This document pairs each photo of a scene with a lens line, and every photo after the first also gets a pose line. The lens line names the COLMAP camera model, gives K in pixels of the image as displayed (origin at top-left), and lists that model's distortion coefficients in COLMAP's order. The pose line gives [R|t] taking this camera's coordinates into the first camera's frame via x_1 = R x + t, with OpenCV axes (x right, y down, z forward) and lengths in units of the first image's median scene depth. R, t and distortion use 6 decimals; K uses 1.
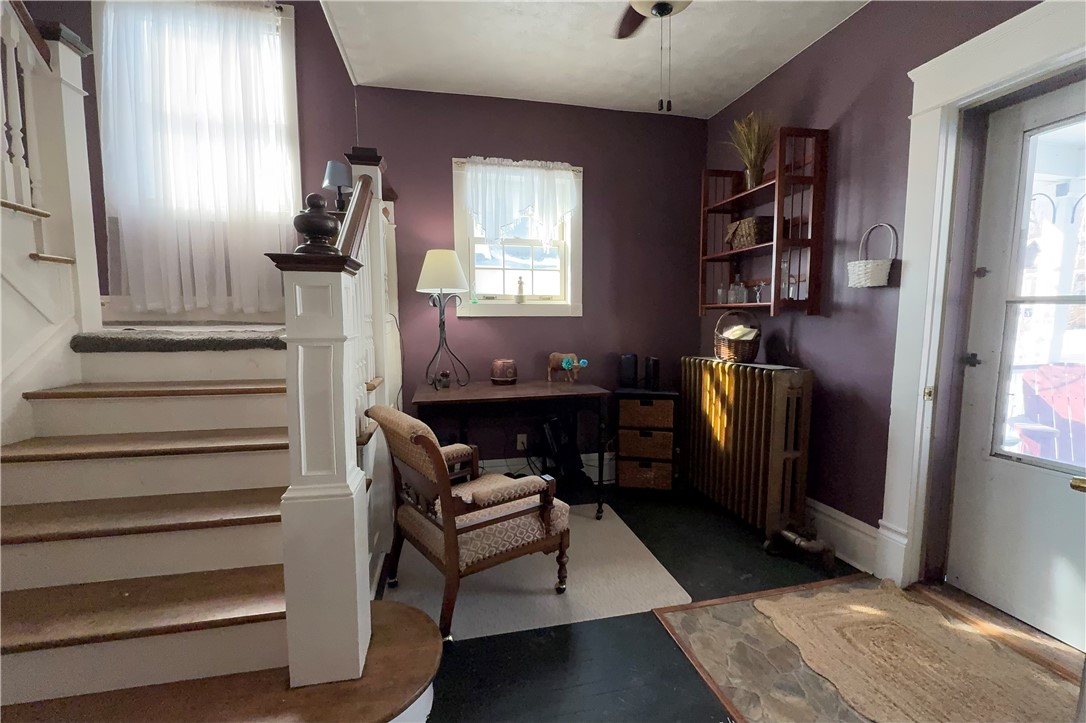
lens RADIAL K [[472.9, 0, 543.0], [0, 472.9, 350.7], [0, 0, 1]] dist [0.001889, 0.000576]
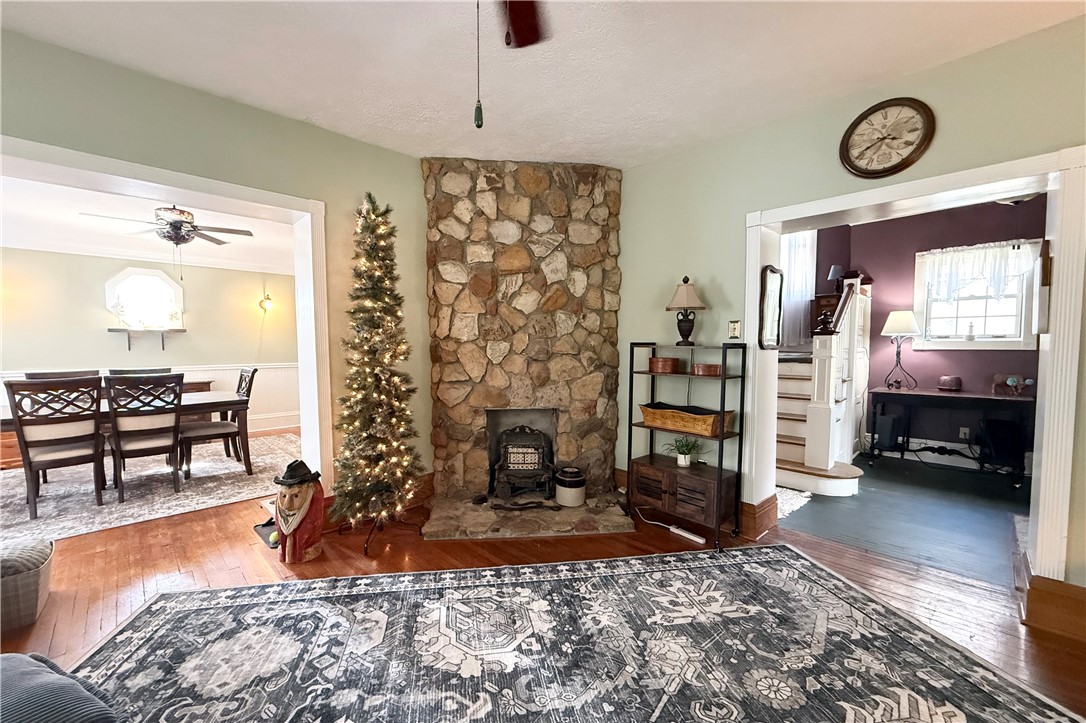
lens RADIAL K [[431.9, 0, 534.8], [0, 431.9, 365.8], [0, 0, 1]] dist [-0.002877, 0.000015]
pose [[0.521746, 0.036781, -0.852308, 0.414524], [-0.064035, 0.997940, 0.003866, 0.065517], [0.850694, 0.052561, 0.523027, -0.908365]]
